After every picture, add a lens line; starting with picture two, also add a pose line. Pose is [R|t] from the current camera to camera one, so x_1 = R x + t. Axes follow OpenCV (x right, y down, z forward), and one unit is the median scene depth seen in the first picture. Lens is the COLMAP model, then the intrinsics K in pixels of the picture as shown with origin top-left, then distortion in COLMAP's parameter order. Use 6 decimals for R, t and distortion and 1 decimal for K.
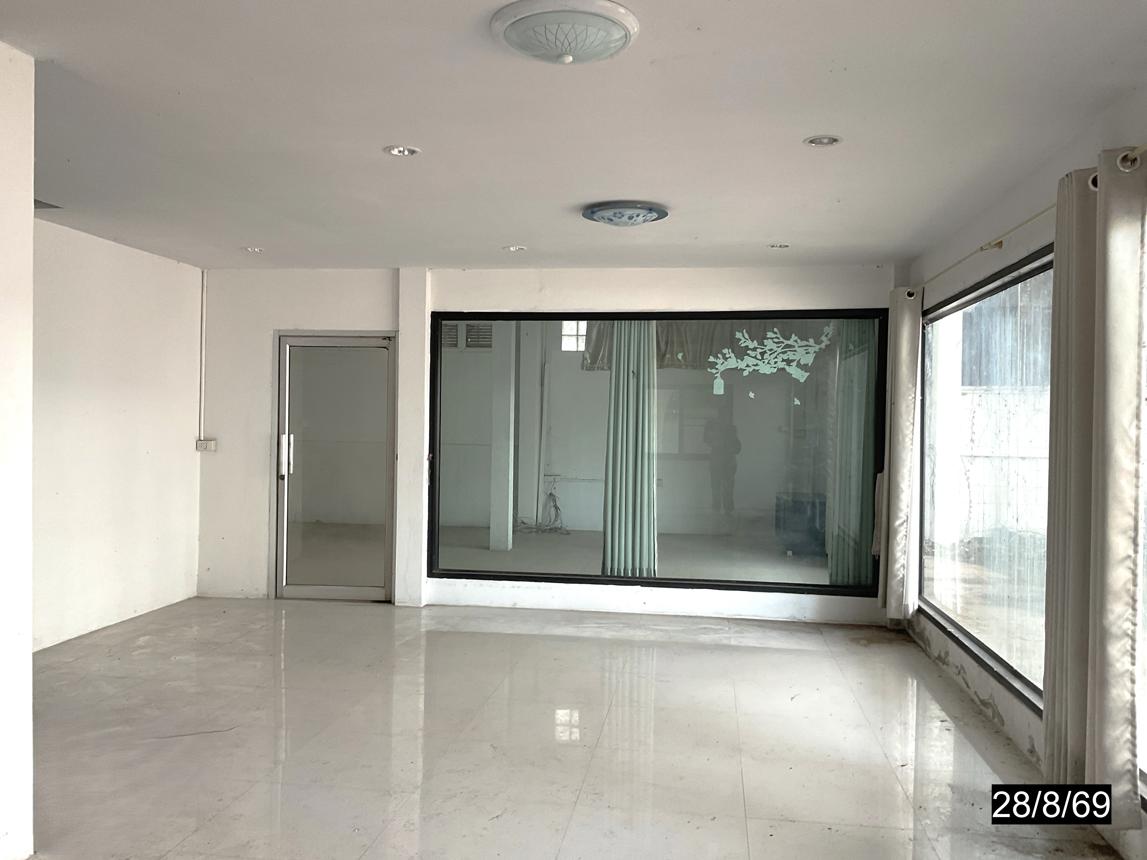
lens RADIAL K [[954.1, 0, 574.7], [0, 954.1, 431.9], [0, 0, 1]] dist [0.039654, -0.044041]
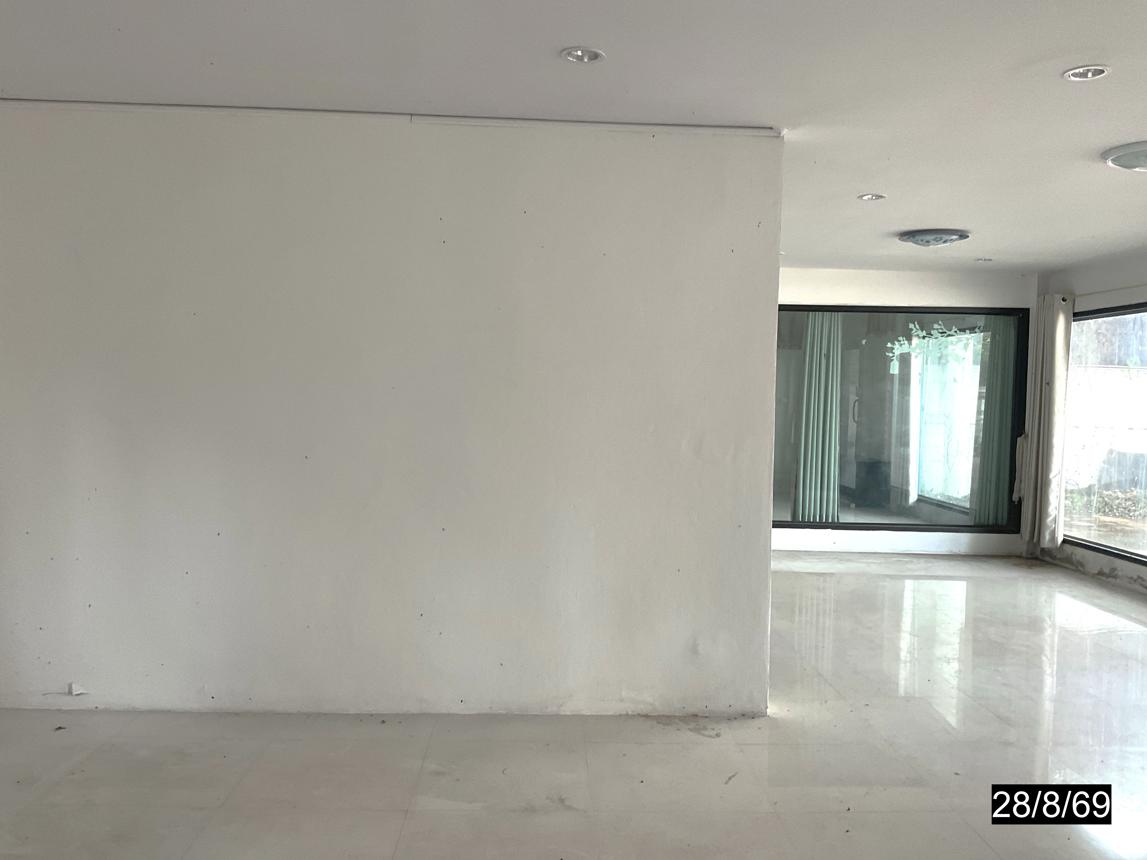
lens RADIAL K [[954.1, 0, 570.5], [0, 954.1, 426.7], [0, 0, 1]] dist [0.039654, -0.044041]
pose [[0.980347, 0.003250, 0.197253, -0.508267], [-0.008742, 0.999598, 0.026980, -0.000292], [-0.197086, -0.028174, 0.979981, -0.135854]]
